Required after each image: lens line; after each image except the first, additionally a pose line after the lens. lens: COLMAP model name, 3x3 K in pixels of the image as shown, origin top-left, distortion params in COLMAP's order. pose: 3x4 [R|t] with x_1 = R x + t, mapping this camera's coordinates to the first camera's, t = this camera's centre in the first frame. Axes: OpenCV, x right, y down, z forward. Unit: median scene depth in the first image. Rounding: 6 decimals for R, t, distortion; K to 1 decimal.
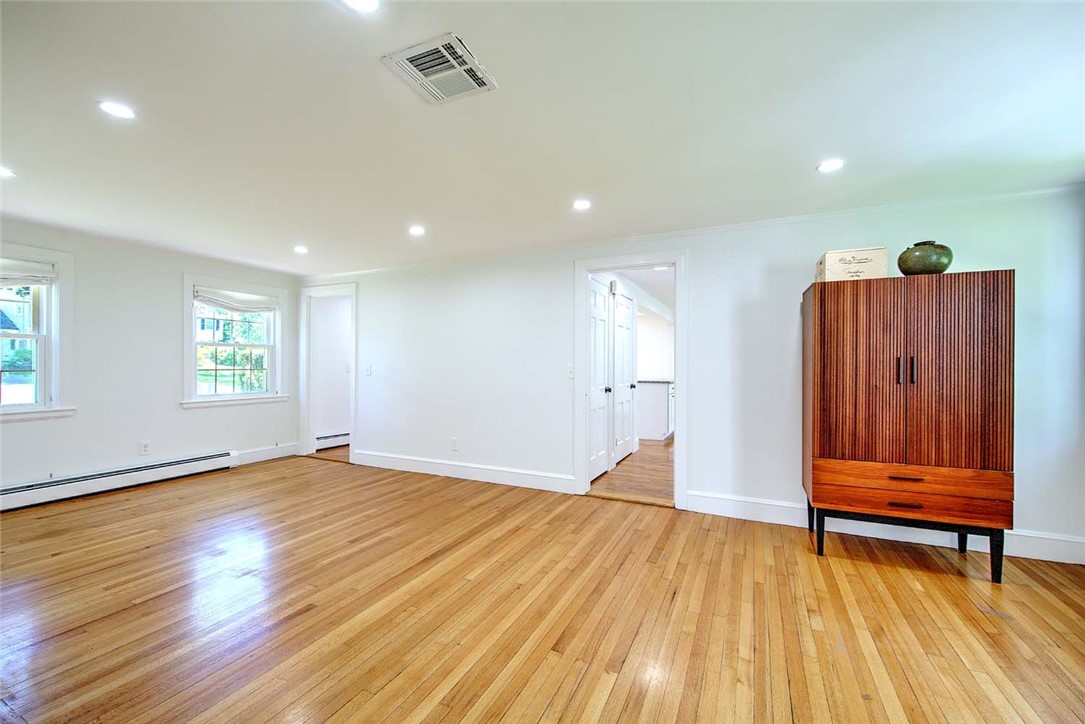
lens RADIAL K [[445.1, 0, 541.0], [0, 445.1, 360.4], [0, 0, 1]] dist [0.016783, 0.000114]
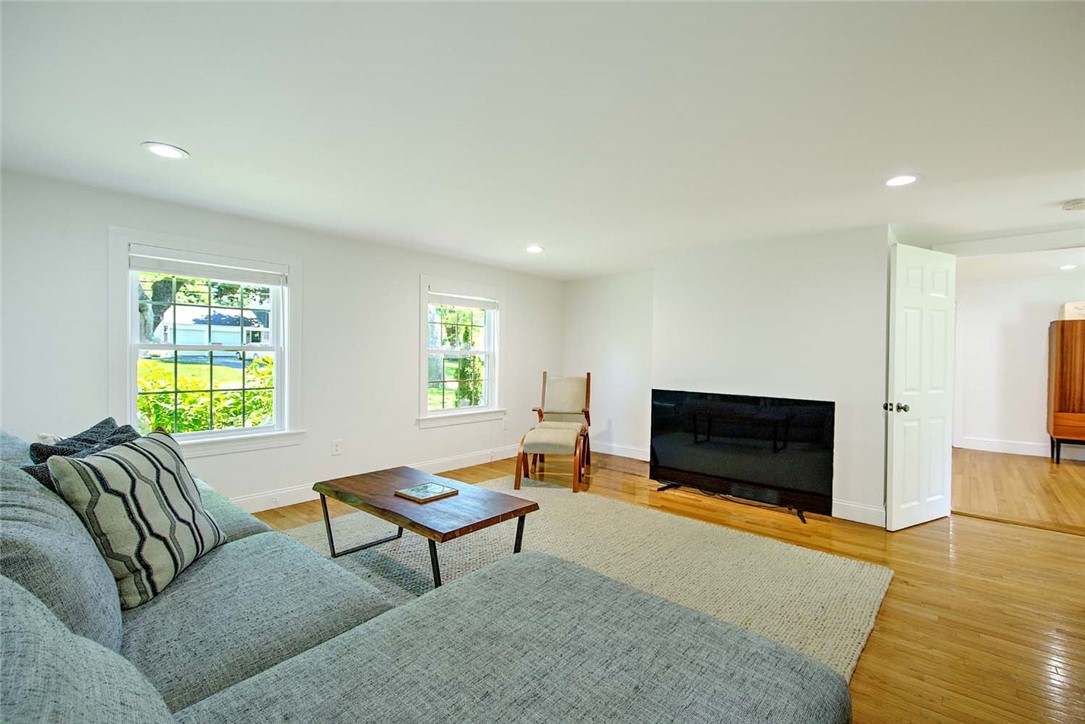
lens RADIAL K [[478.7, 0, 545.9], [0, 478.7, 357.0], [0, 0, 1]] dist [0.000208, -0.000110]
pose [[0.960438, 0.005516, -0.278441, -0.895840], [0.000806, 0.999745, 0.022586, -0.063888], [0.278494, -0.021917, 0.960188, -1.538300]]
